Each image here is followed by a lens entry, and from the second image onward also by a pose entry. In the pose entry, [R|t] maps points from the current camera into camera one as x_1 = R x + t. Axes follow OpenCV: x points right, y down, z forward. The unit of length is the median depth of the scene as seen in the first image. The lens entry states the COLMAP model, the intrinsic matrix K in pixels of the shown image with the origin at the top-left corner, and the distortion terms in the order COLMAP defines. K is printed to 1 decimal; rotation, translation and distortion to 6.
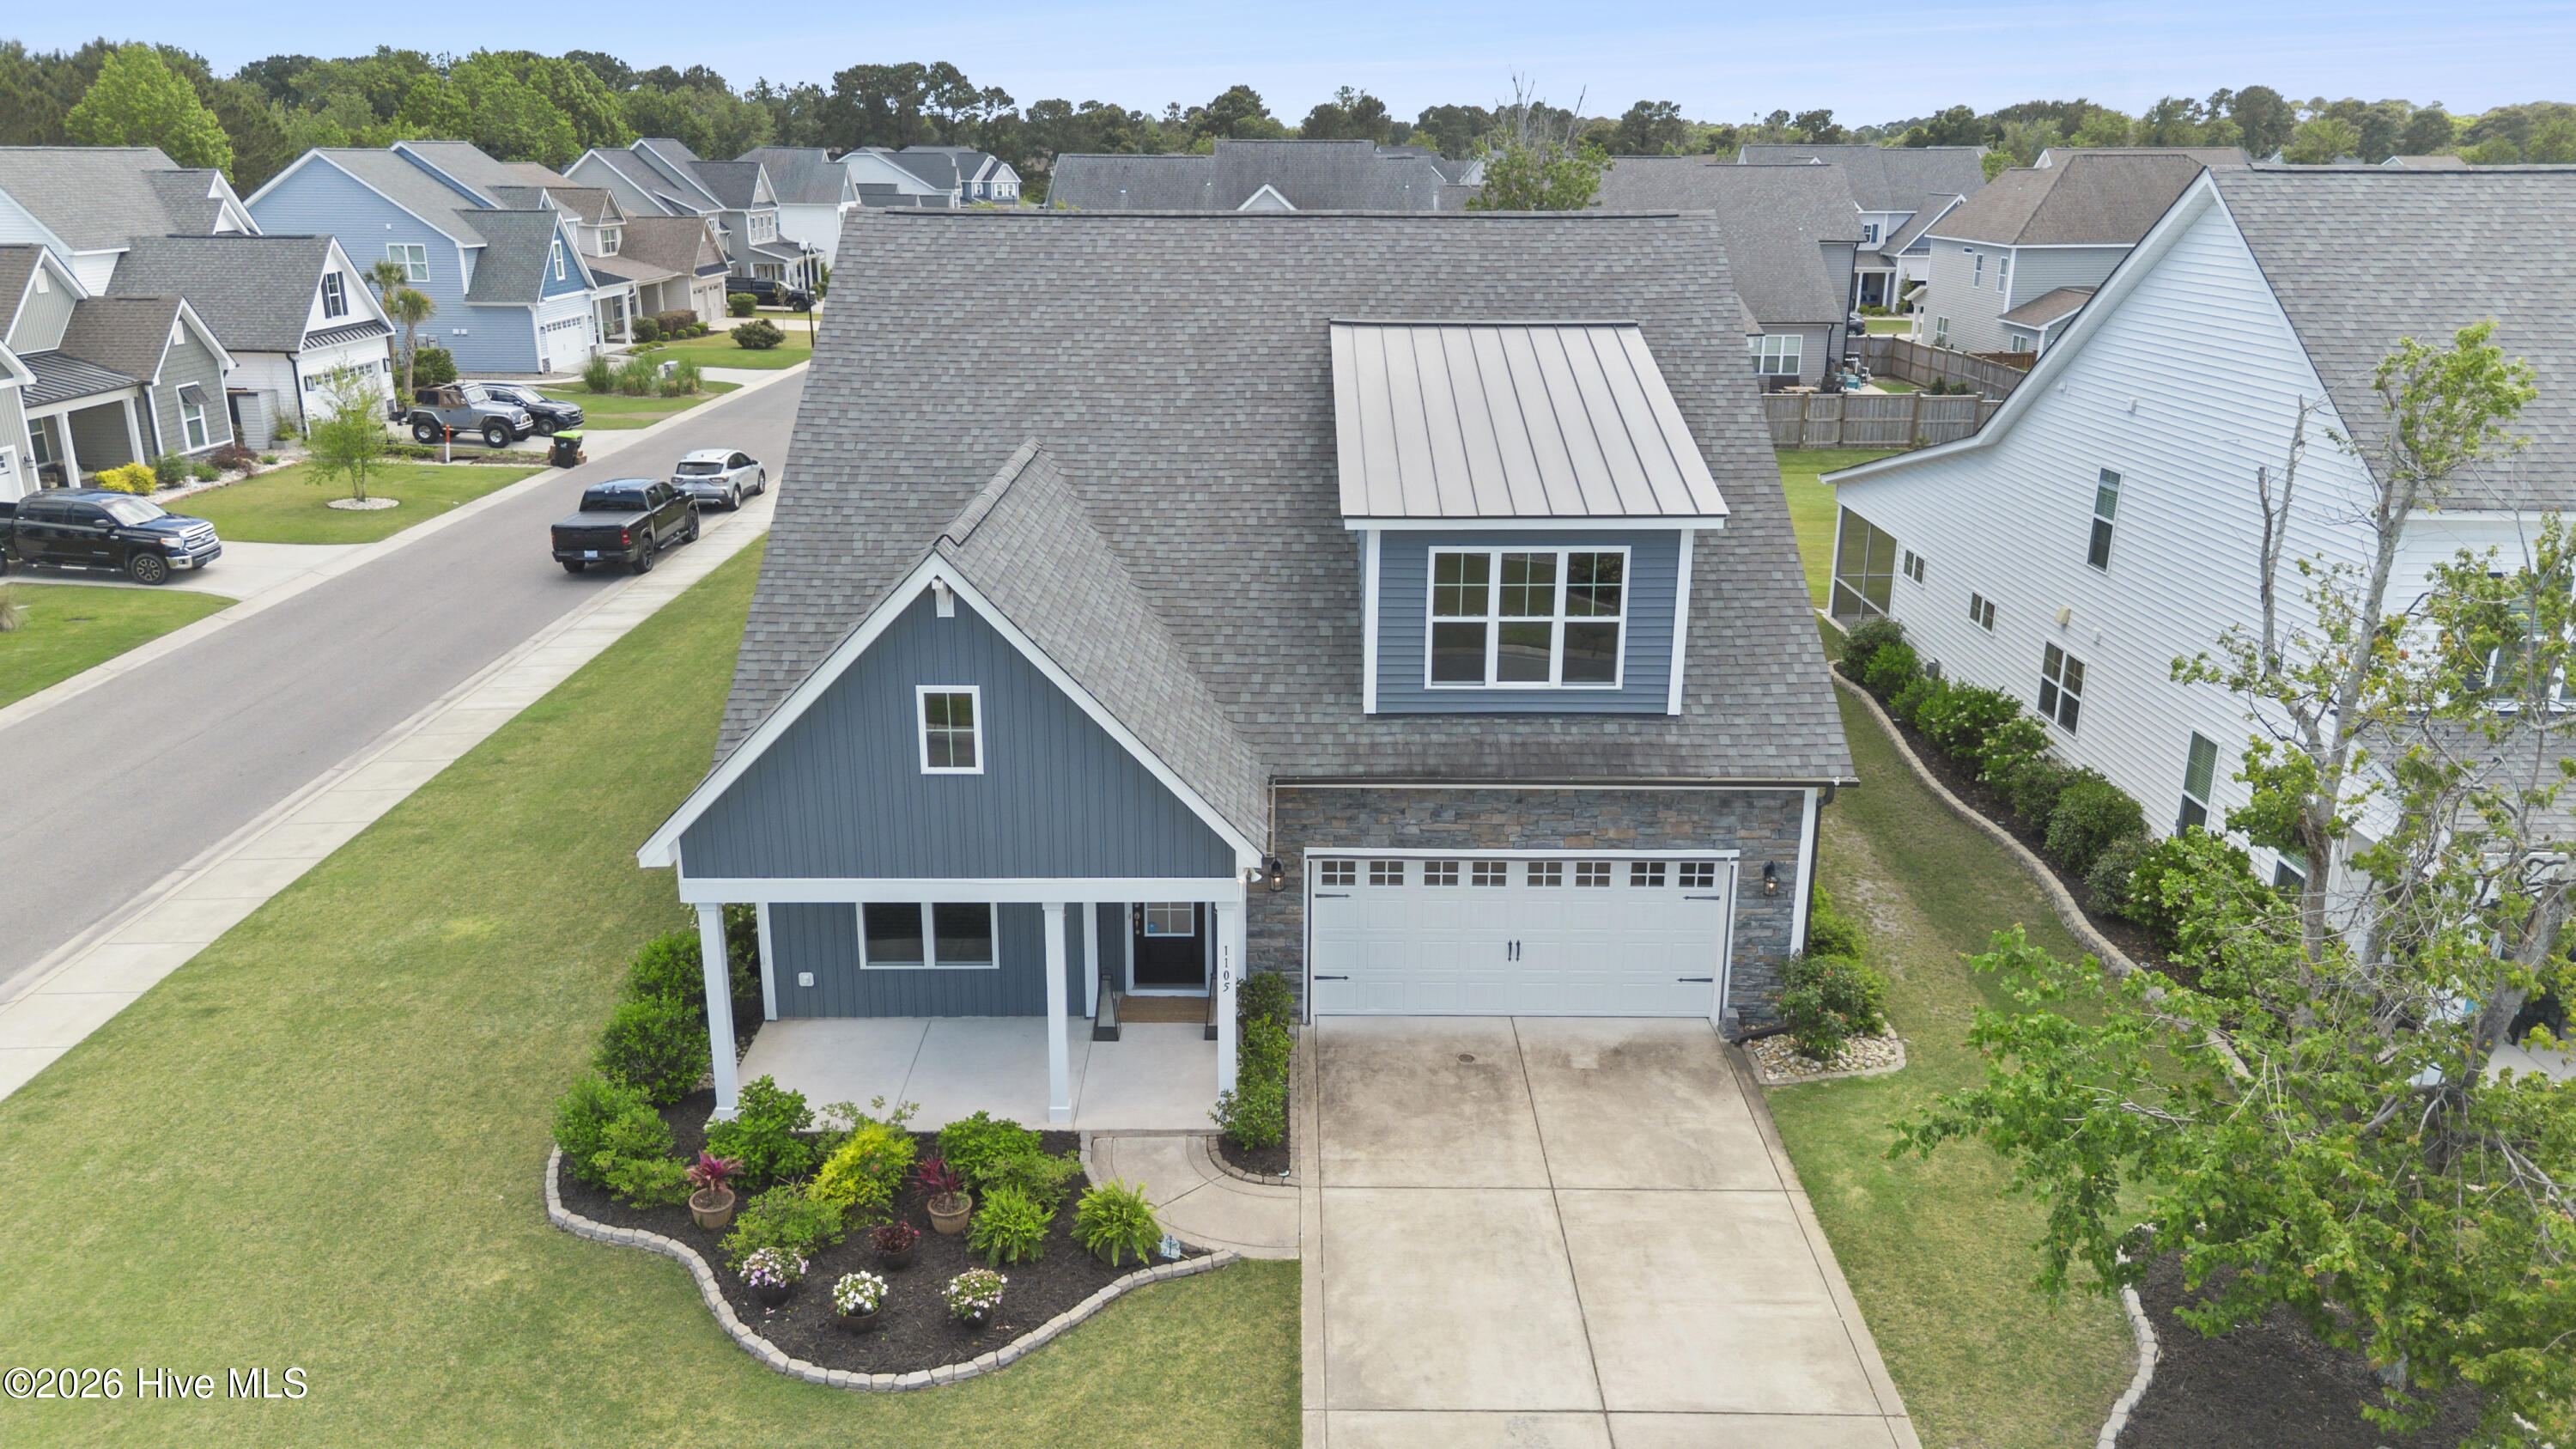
lens RADIAL K [[1822.5, 0, 1282.0], [0, 1822.5, 724.5], [0, 0, 1]] dist [0.079823, -0.082157]
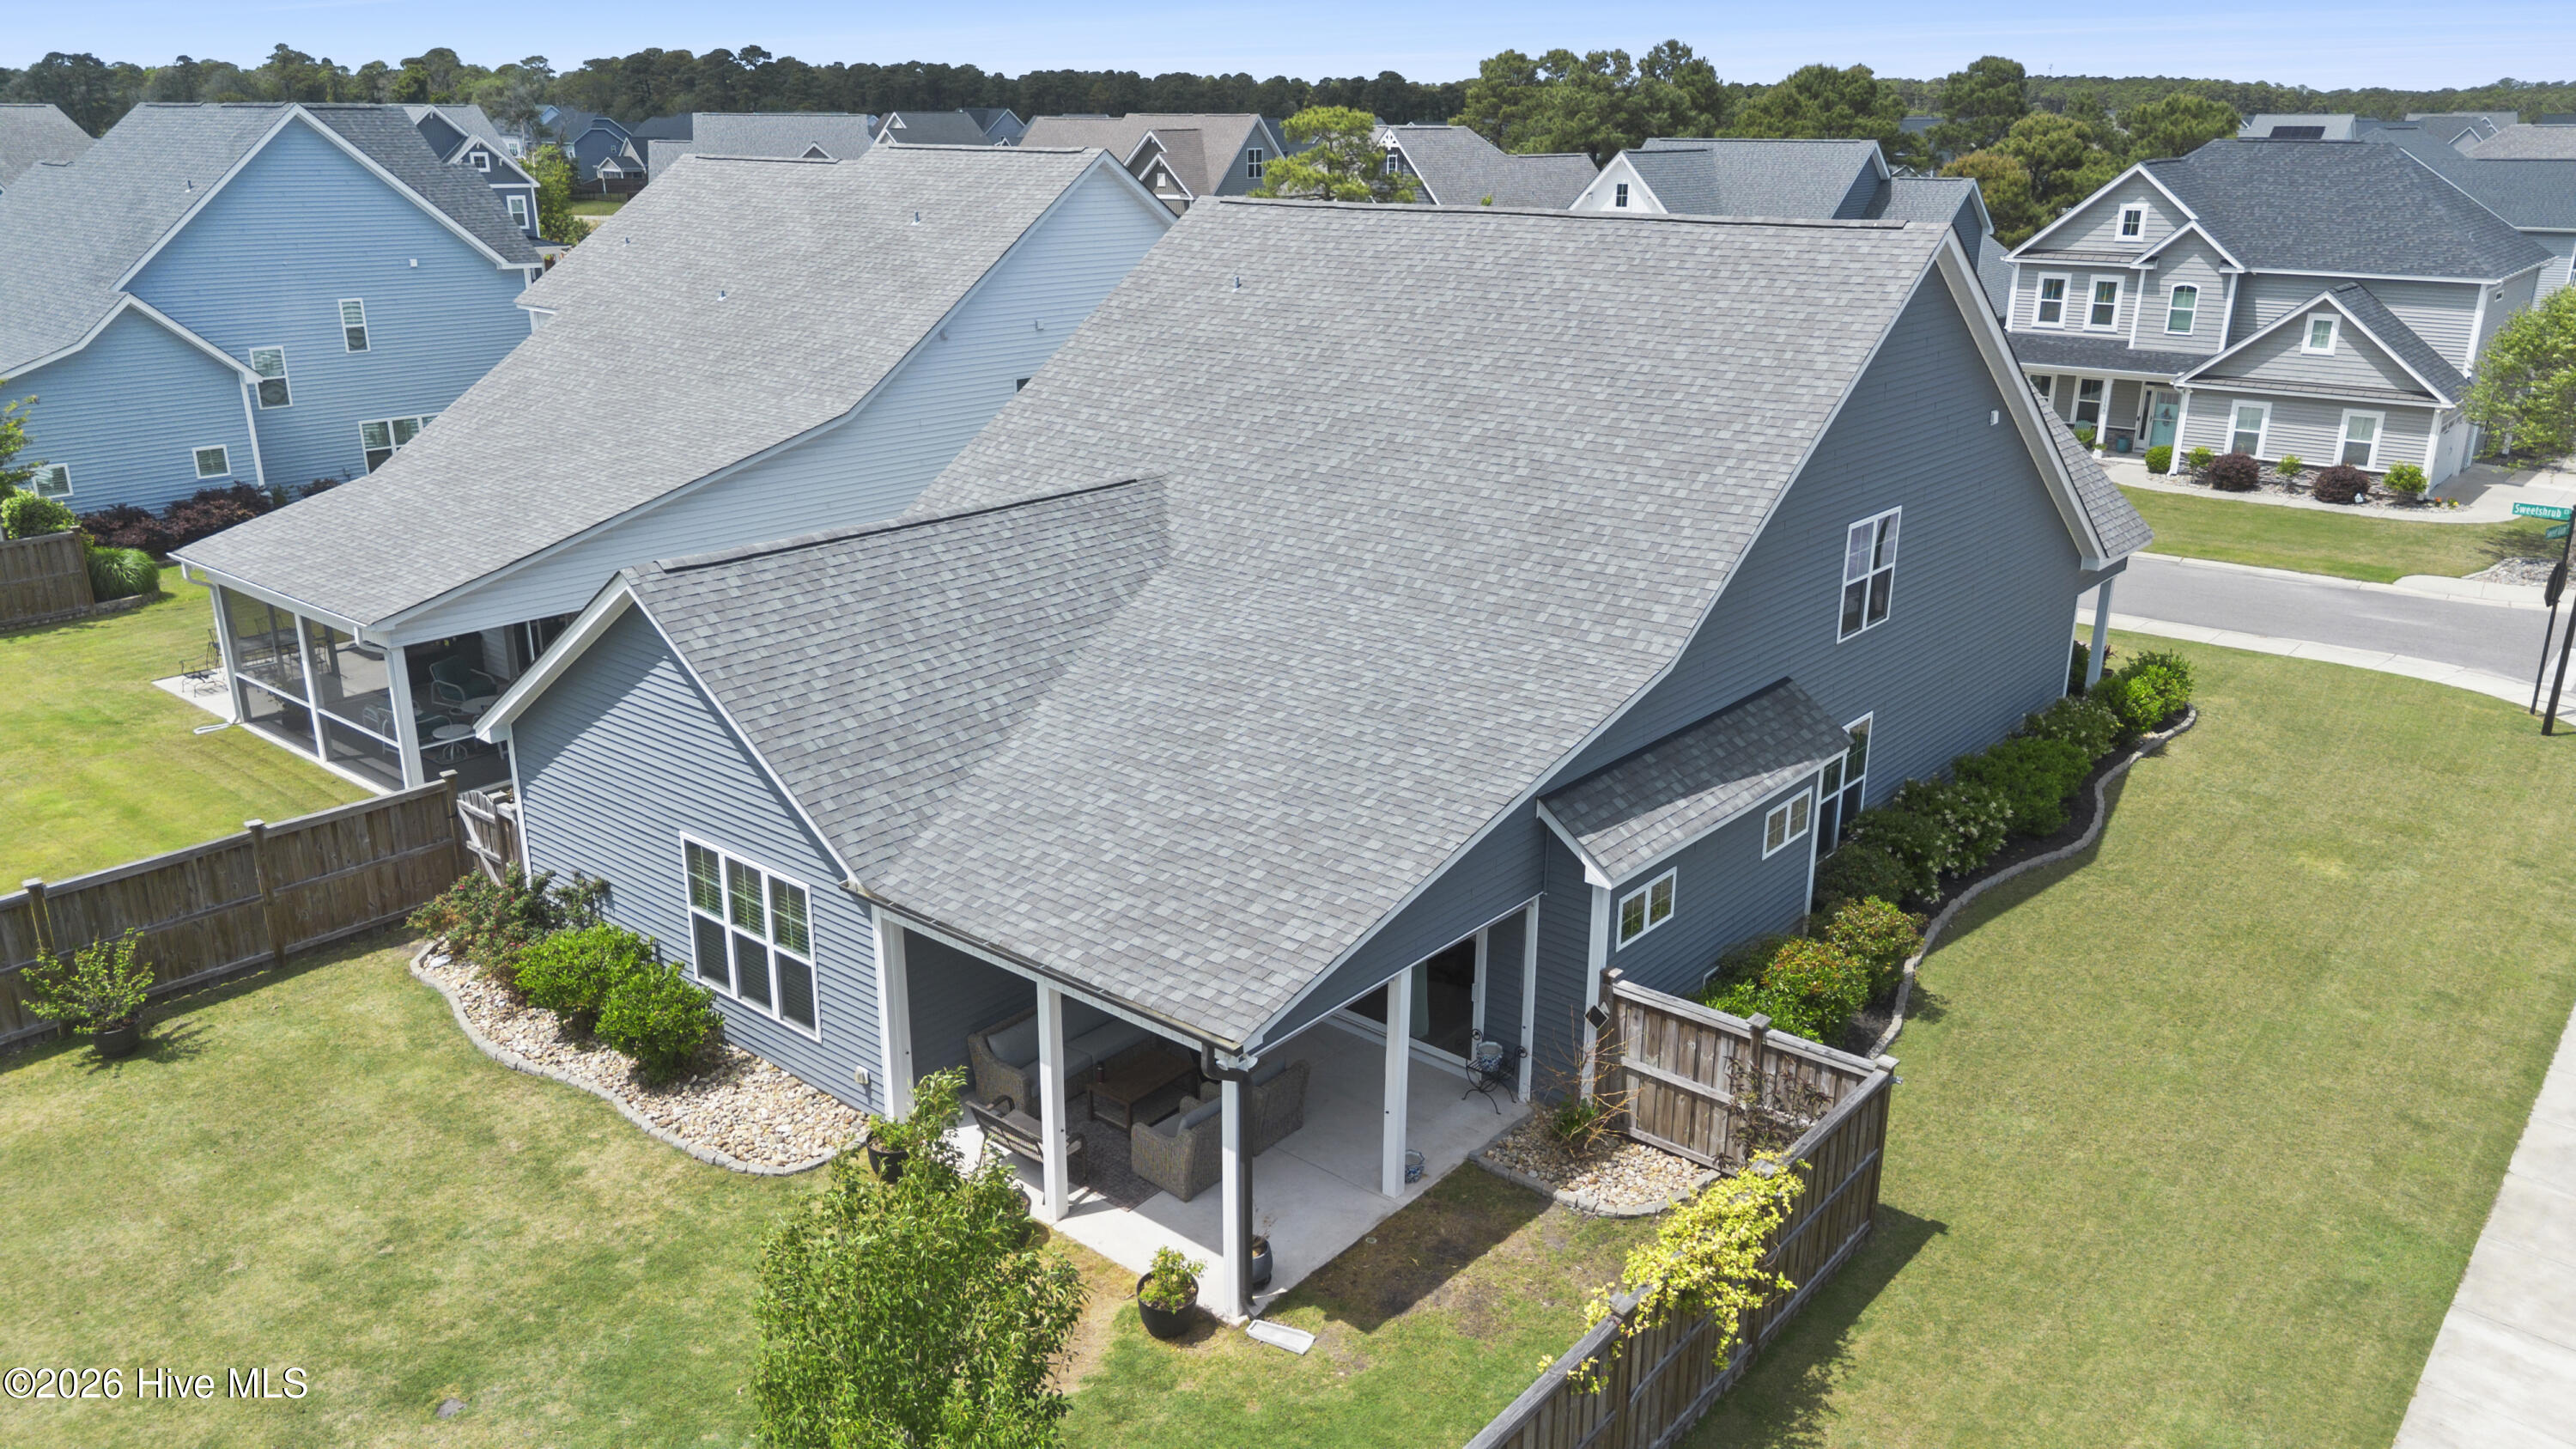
lens RADIAL K [[1822.5, 0, 1285.5], [0, 1822.5, 723.9], [0, 0, 1]] dist [0.079823, -0.082157]
pose [[-0.762168, -0.209570, 0.612519, -0.738744], [0.186242, 0.835173, 0.517494, -0.758920], [-0.620011, 0.508494, -0.597512, 2.350743]]
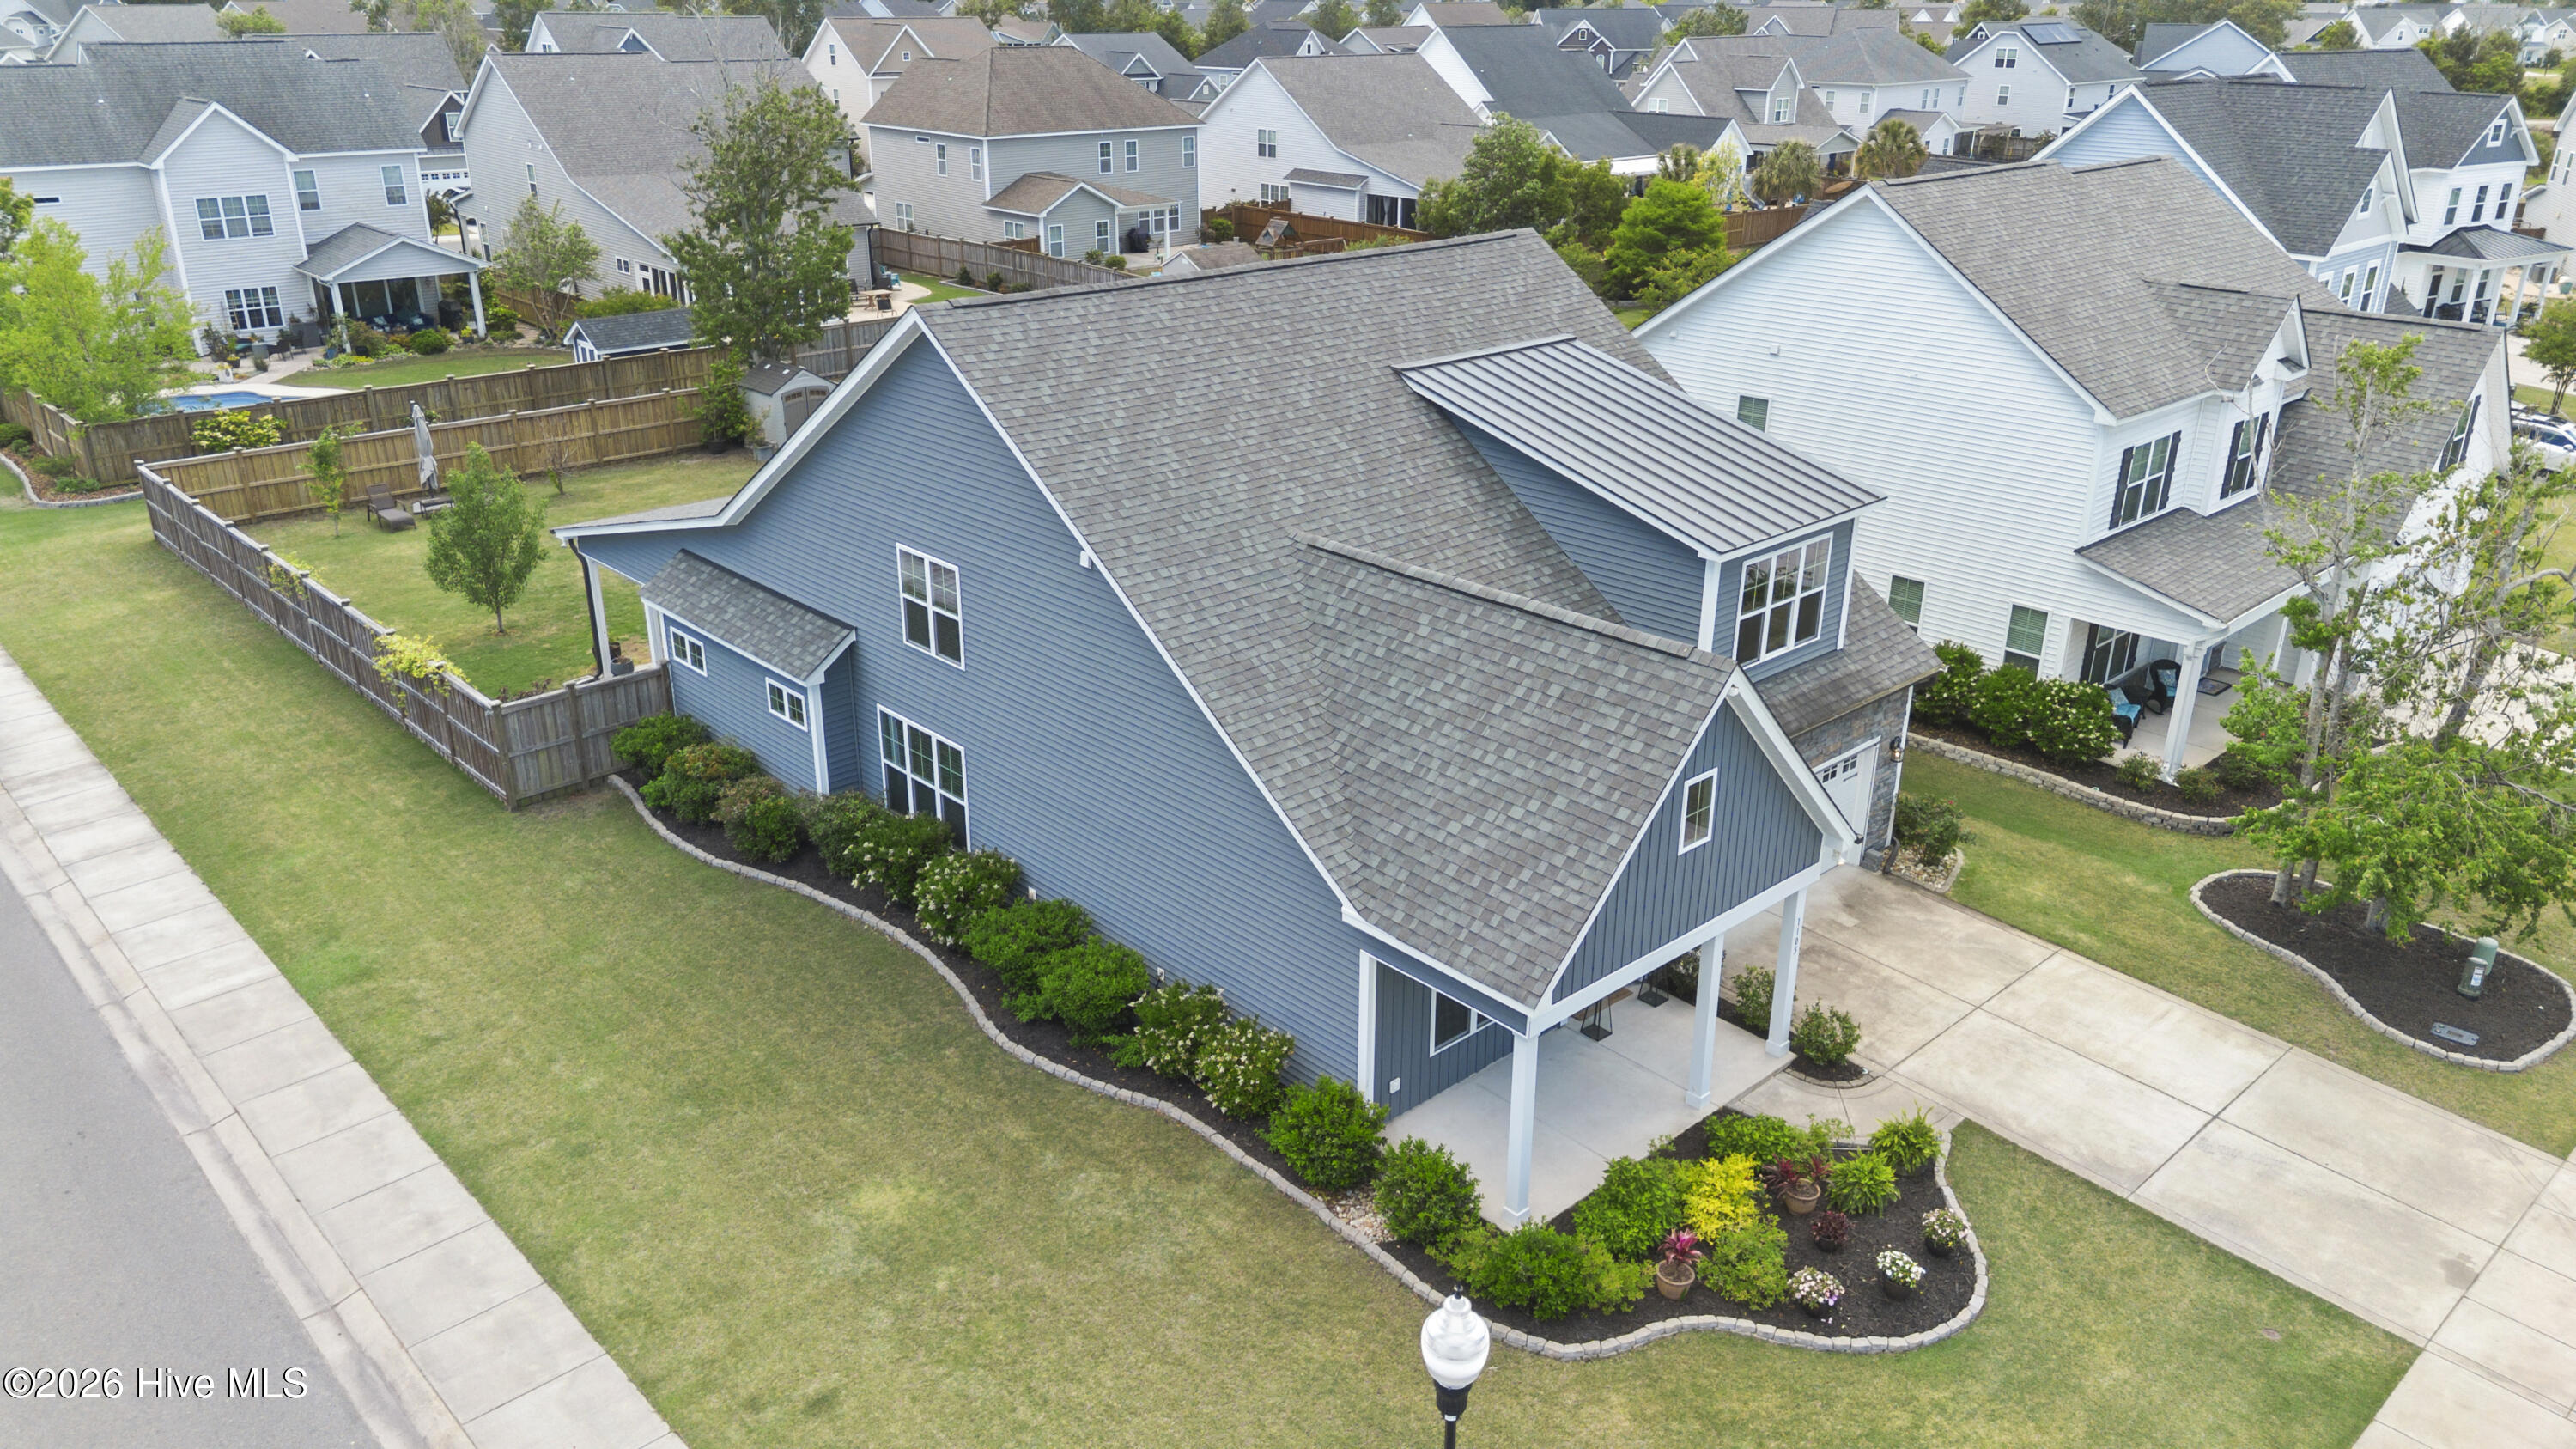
lens RADIAL K [[1822.5, 0, 1290.5], [0, 1822.5, 722.8], [0, 0, 1]] dist [0.079823, -0.082157]
pose [[0.731402, -0.254383, 0.632725, -0.934550], [0.198075, 0.967067, 0.159837, -0.246204], [-0.652547, 0.008422, 0.757701, 0.255552]]
